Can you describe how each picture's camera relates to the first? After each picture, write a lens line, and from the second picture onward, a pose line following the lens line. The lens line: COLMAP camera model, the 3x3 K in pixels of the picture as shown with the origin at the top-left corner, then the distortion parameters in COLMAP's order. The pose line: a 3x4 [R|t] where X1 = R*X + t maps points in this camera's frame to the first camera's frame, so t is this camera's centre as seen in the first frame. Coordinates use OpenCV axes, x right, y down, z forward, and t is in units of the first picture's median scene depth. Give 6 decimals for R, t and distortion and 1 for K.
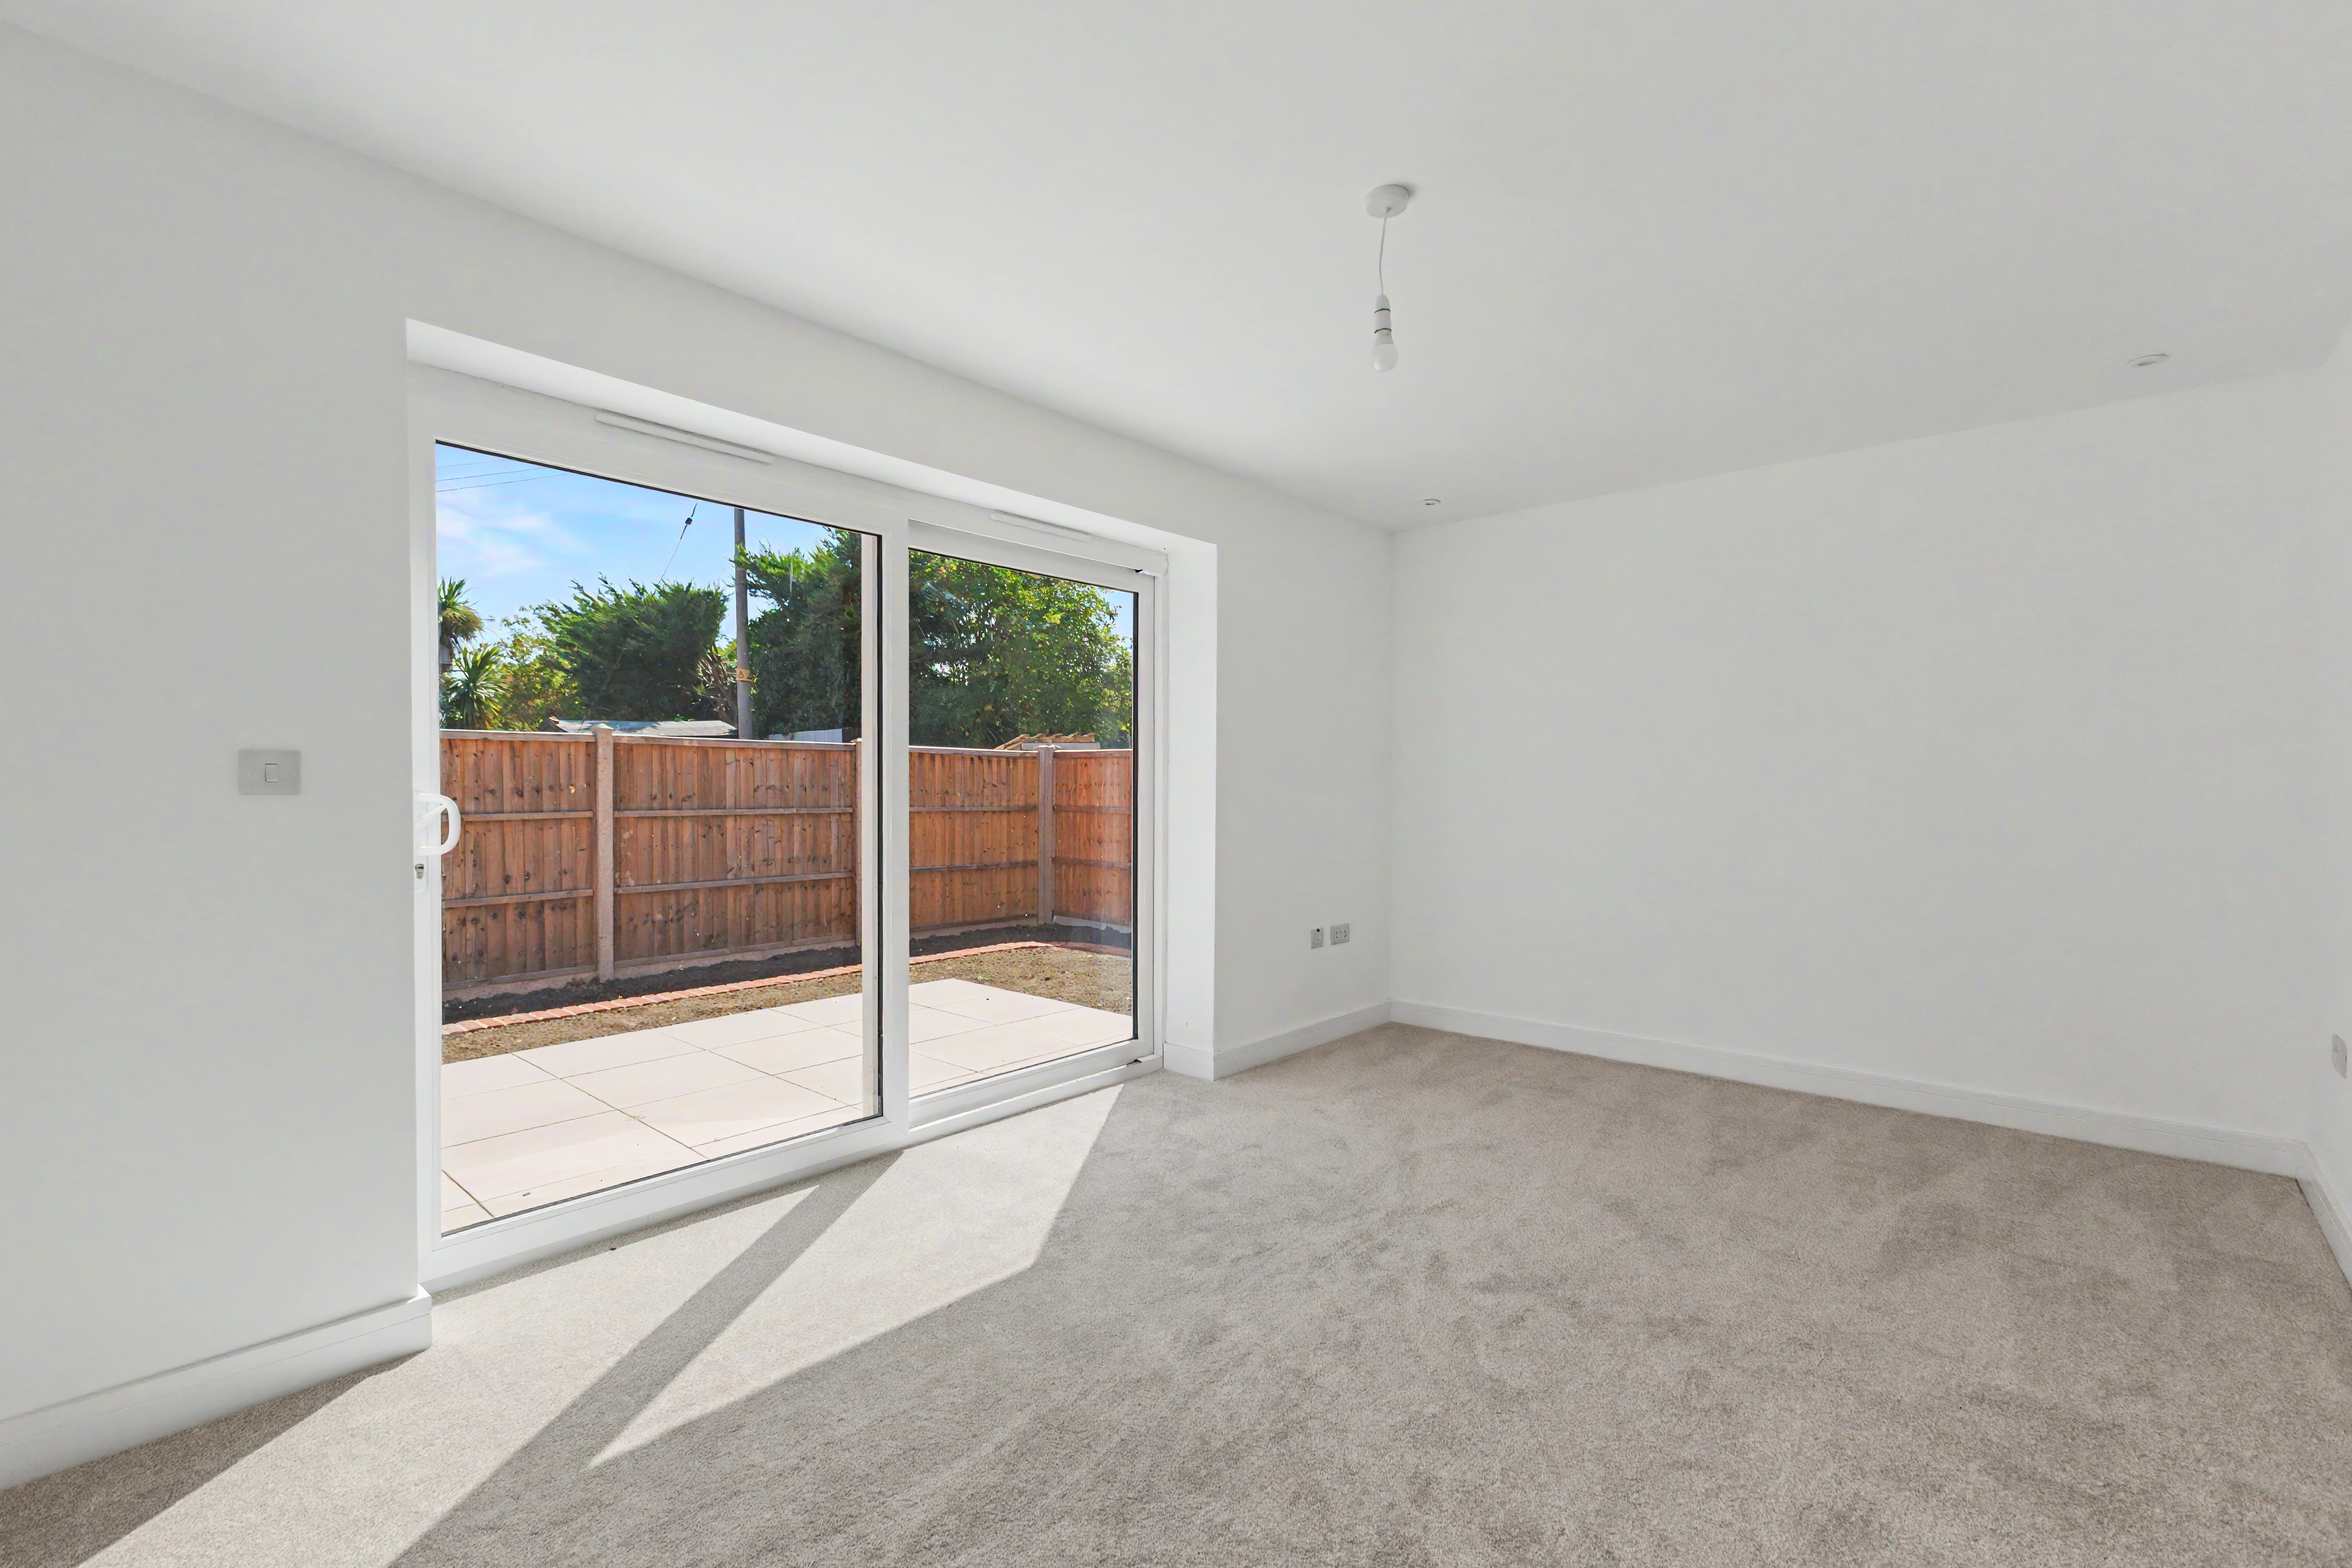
lens RADIAL K [[1018.9, 0, 1182.9], [0, 1018.9, 799.9], [0, 0, 1]] dist [0.003227, 0.000040]
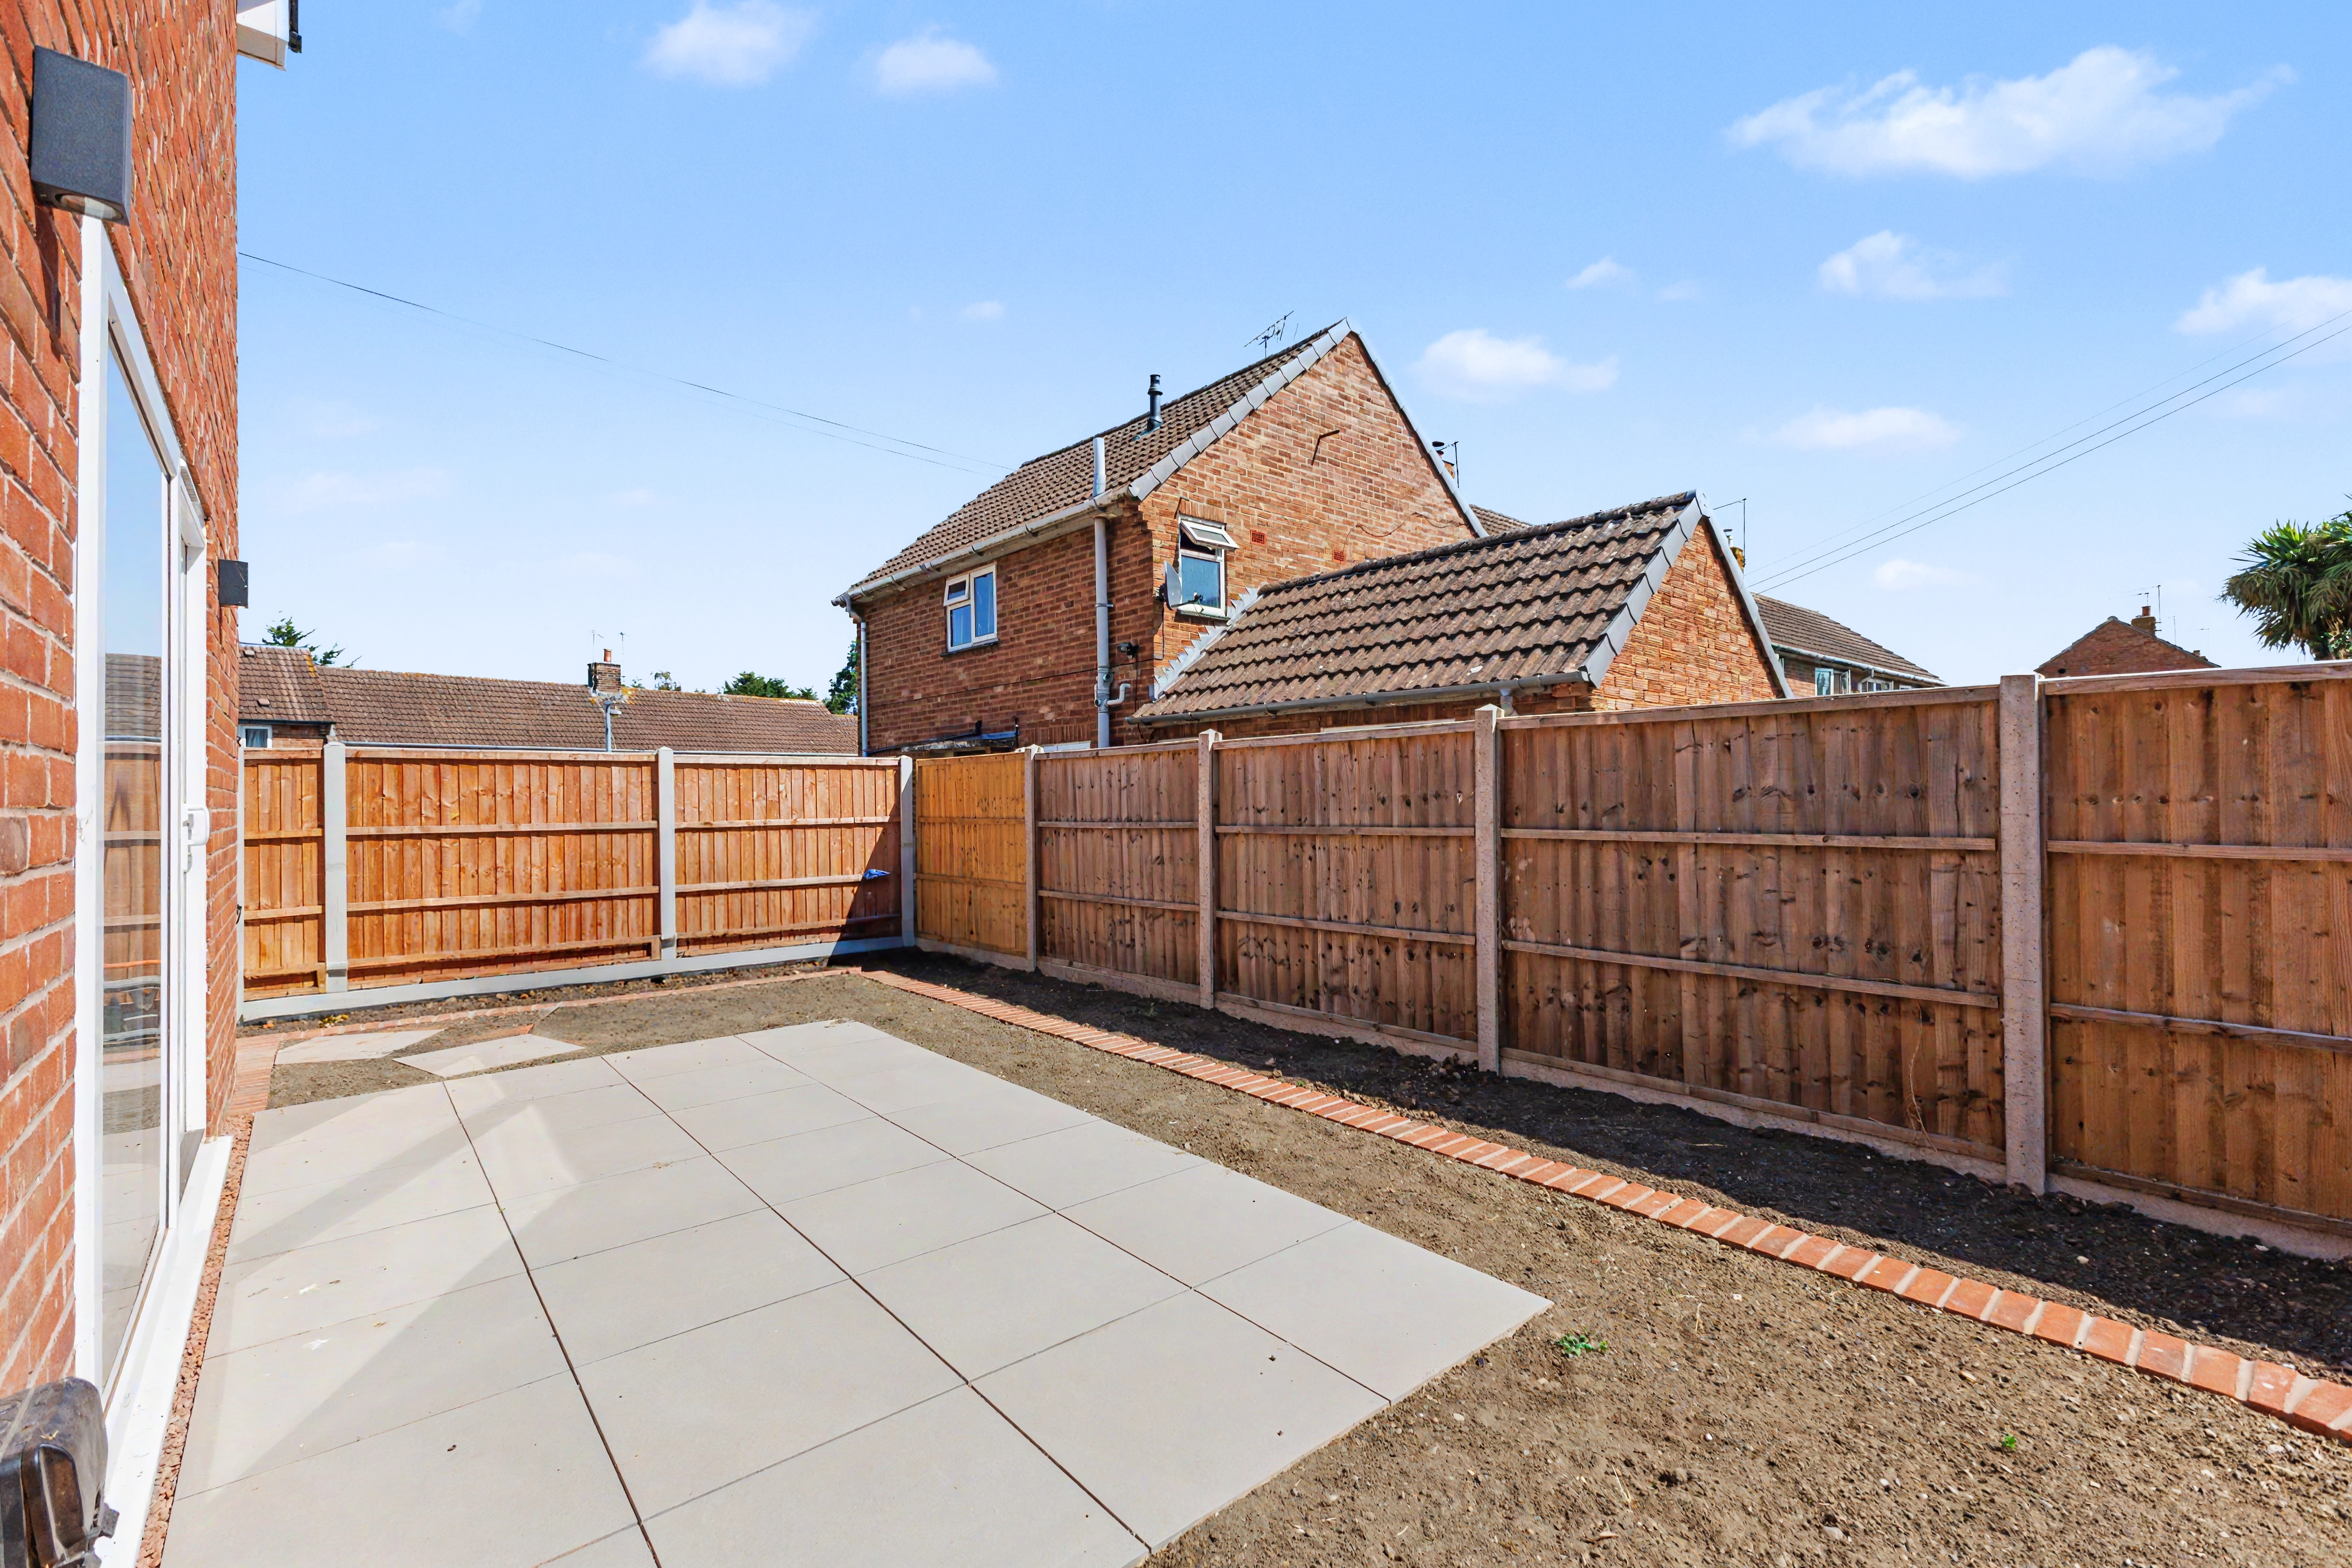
lens RADIAL K [[1014.8, 0, 1188.9], [0, 1014.8, 790.6], [0, 0, 1]] dist [0.002592, 0.000221]
pose [[-0.149908, -0.007382, -0.988672, 0.165026], [-0.004445, 0.999967, -0.006792, -0.009845], [0.988690, 0.003376, -0.149936, 0.961847]]
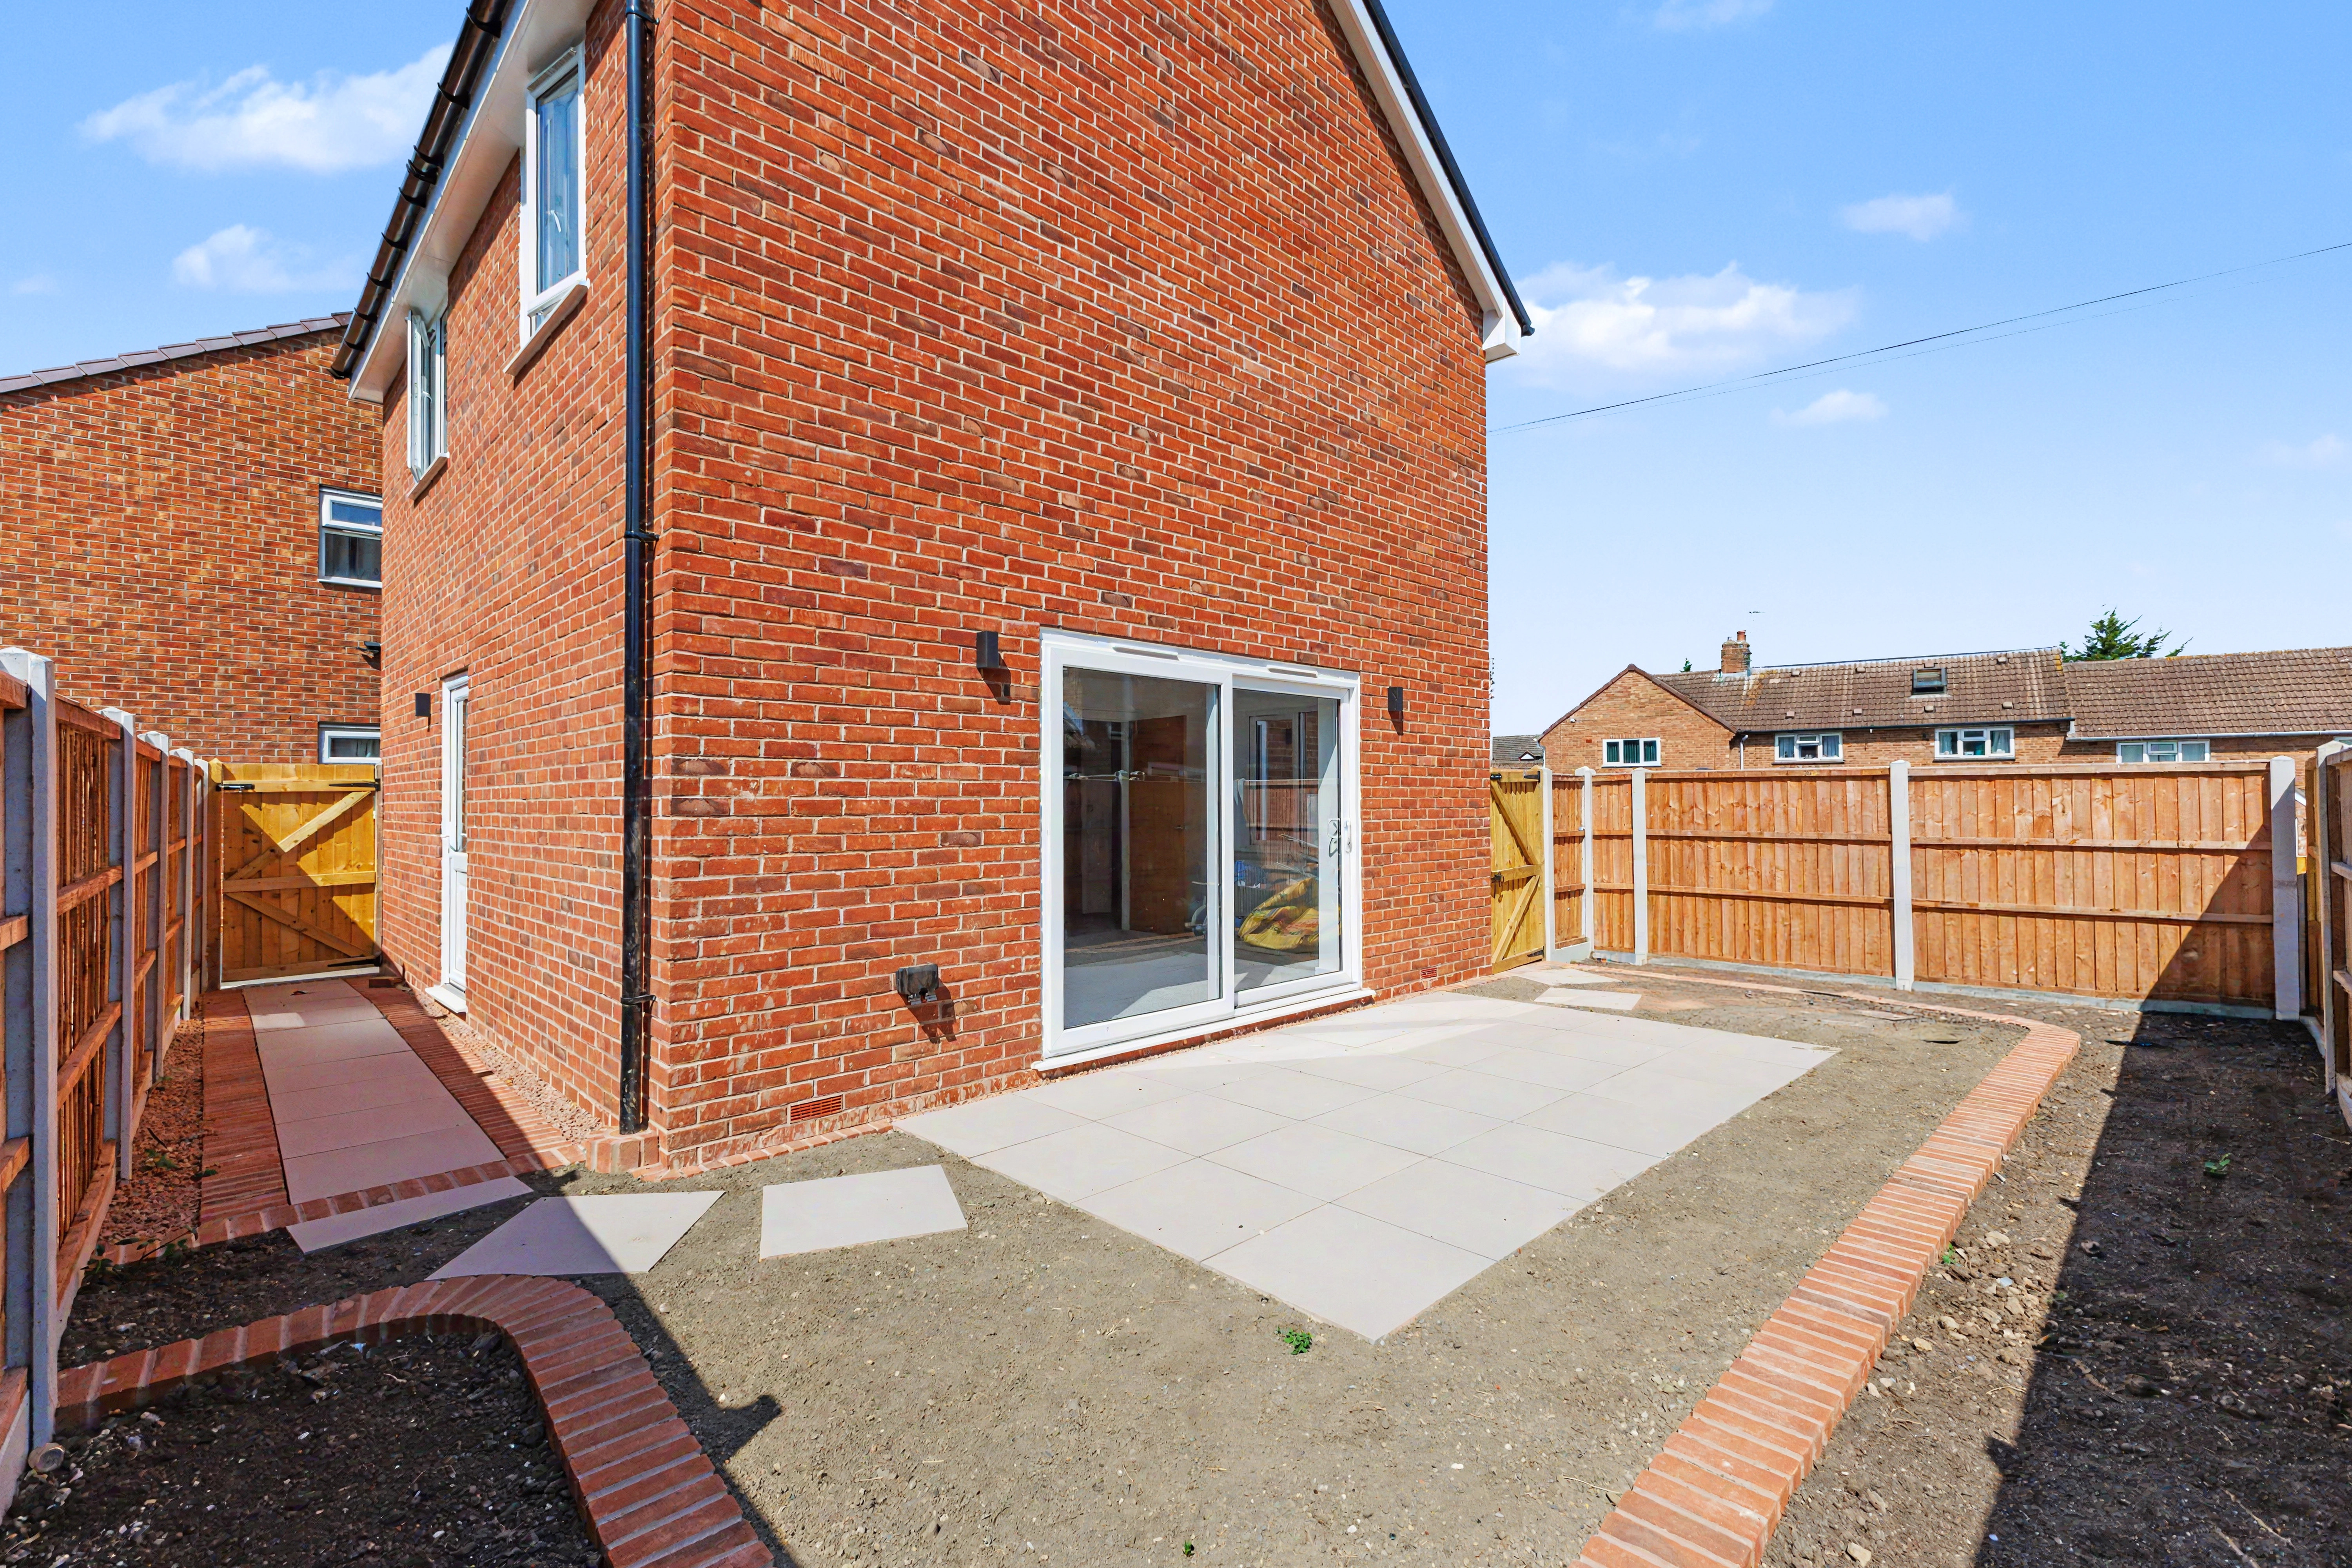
lens RADIAL K [[1017.2, 0, 1176.0], [0, 1017.2, 784.0], [0, 0, 1]] dist [0.011980, 0.000284]
pose [[-0.993305, 0.002748, 0.115486, -0.209602], [0.002760, 0.999996, -0.000052, -0.040596], [-0.115485, 0.000267, -0.993309, 1.461989]]
